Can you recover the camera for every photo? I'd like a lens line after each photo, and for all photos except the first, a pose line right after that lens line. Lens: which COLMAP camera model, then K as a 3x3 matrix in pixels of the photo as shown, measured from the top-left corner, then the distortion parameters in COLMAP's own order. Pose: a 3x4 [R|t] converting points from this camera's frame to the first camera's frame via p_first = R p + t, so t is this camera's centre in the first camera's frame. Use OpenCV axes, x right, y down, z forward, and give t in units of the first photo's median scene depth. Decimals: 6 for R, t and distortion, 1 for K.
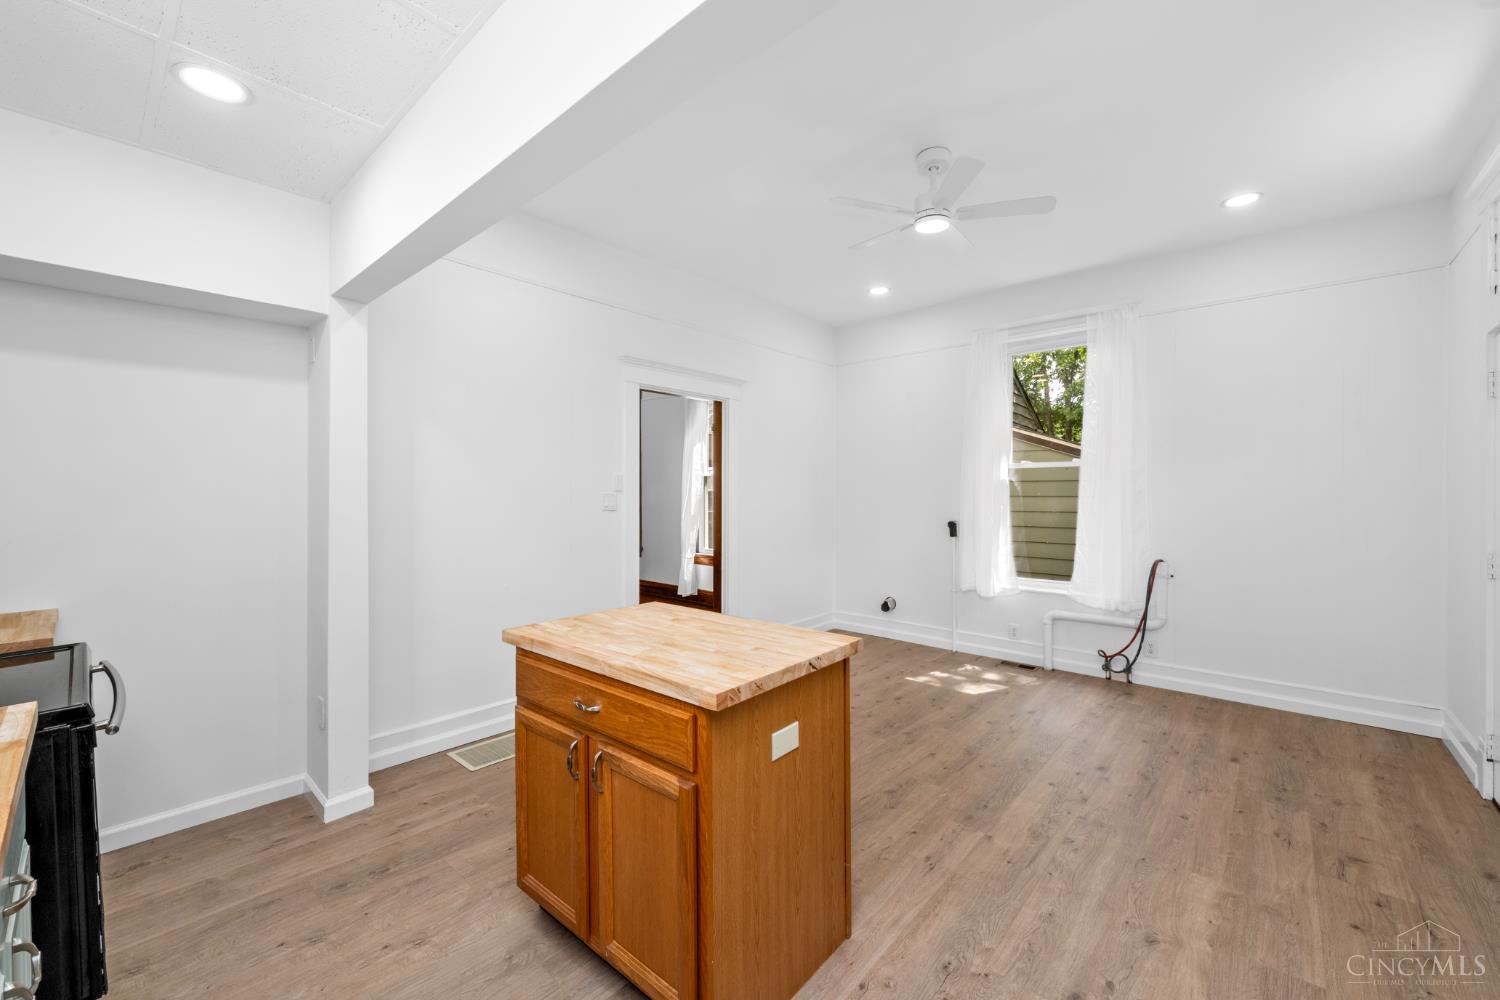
lens RADIAL K [[599.9, 0, 751.2], [0, 599.9, 496.1], [0, 0, 1]] dist [0.000117, -0.000974]
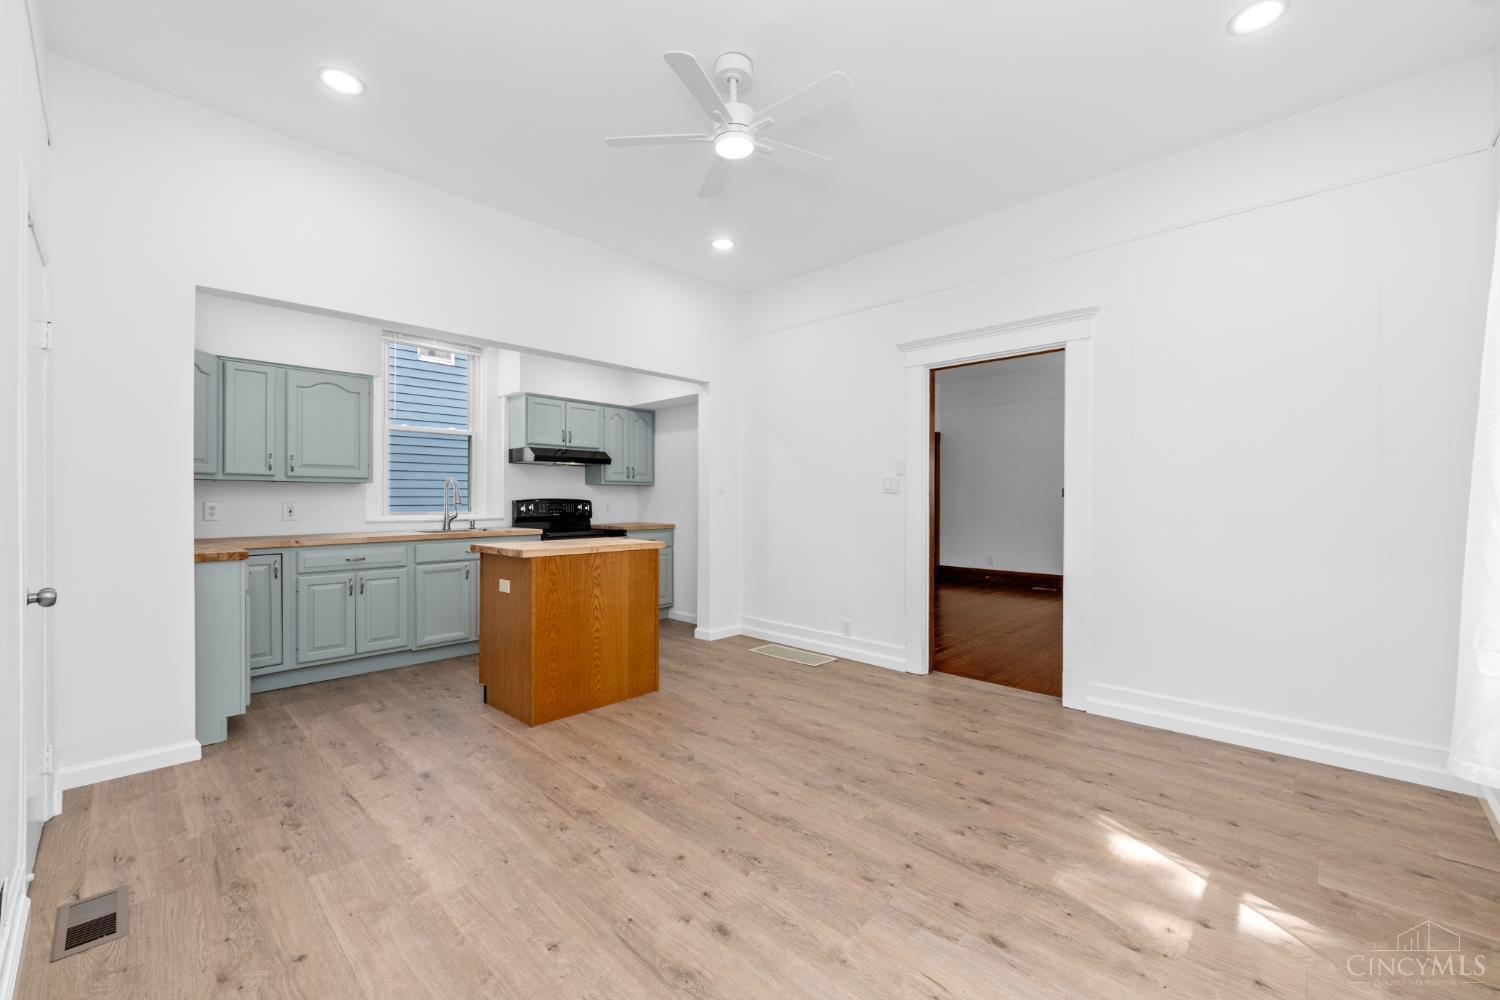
lens RADIAL K [[599.9, 0, 730.8], [0, 599.9, 502.1], [0, 0, 1]] dist [0.000117, -0.000974]
pose [[-0.055880, 0.004502, -0.998427, 1.260977], [-0.012832, 0.999904, 0.005227, 0.056265], [0.998355, 0.013104, -0.055817, 1.142846]]
